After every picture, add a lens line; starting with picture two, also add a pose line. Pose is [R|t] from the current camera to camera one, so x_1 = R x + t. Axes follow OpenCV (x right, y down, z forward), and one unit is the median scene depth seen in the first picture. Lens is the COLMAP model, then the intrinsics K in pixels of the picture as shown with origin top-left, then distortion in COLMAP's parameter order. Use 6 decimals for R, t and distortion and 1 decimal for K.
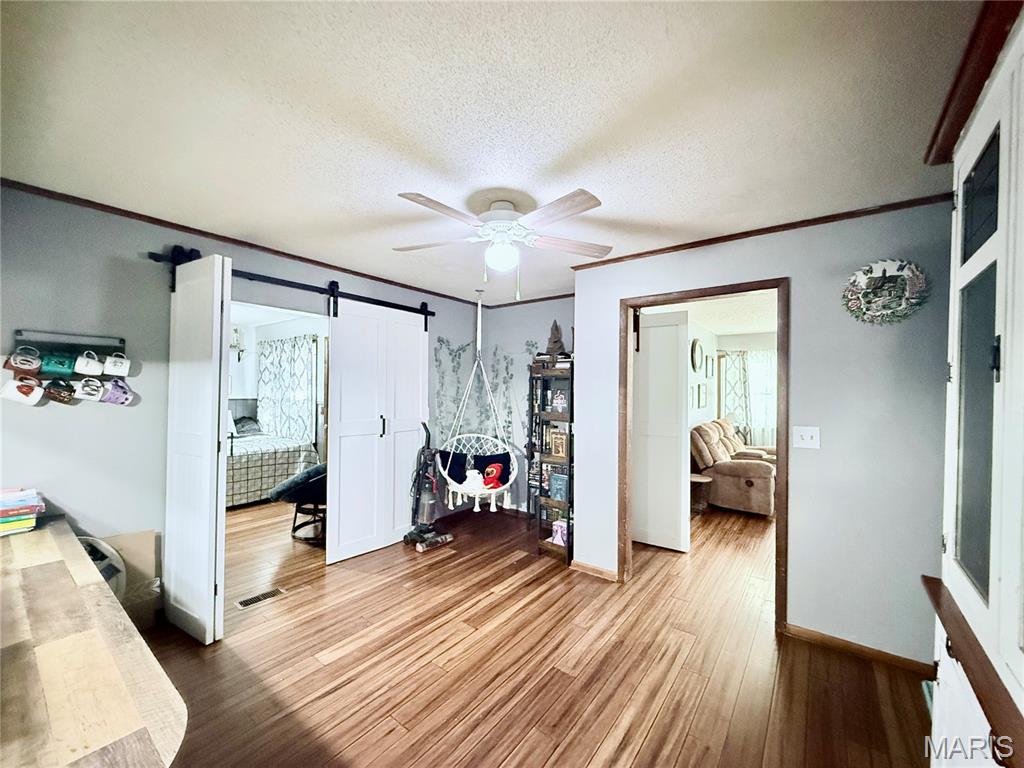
lens RADIAL K [[408.7, 0, 509.6], [0, 408.7, 383.8], [0, 0, 1]] dist [0.000396, -0.000388]
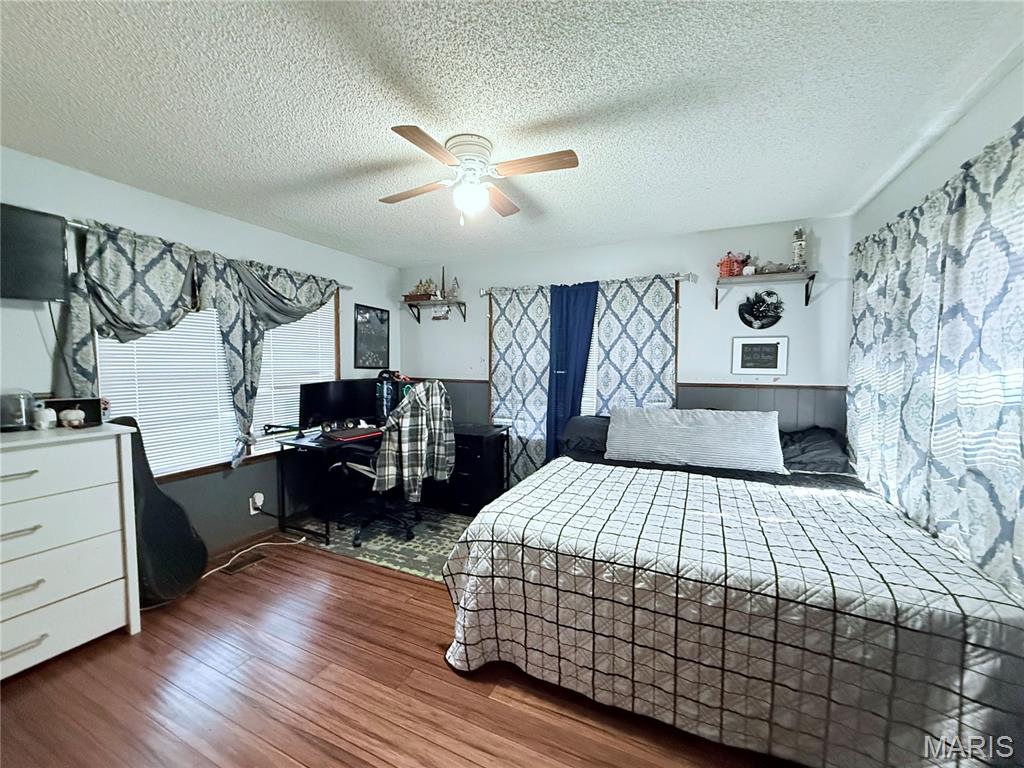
lens RADIAL K [[408.7, 0, 509.6], [0, 408.7, 383.8], [0, 0, 1]] dist [0.000396, -0.000388]
pose [[0.214261, 0.042642, -0.975845, -0.310672], [0.016493, 0.998746, 0.047264, 0.008116], [0.976637, -0.026221, 0.213290, 0.625874]]
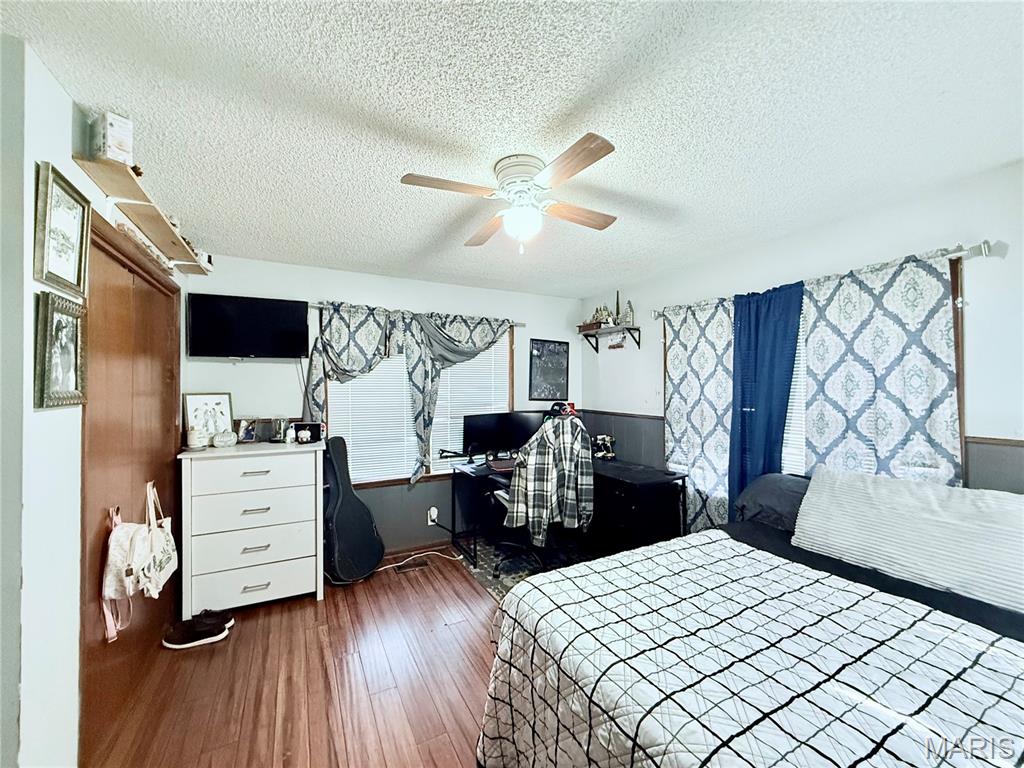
lens RADIAL K [[408.7, 0, 509.6], [0, 408.7, 383.8], [0, 0, 1]] dist [0.000396, -0.000388]
pose [[-0.420359, -0.016315, -0.907211, -0.367397], [0.015146, 0.999573, -0.024994, -0.000445], [0.907232, -0.024247, -0.419932, 0.772228]]
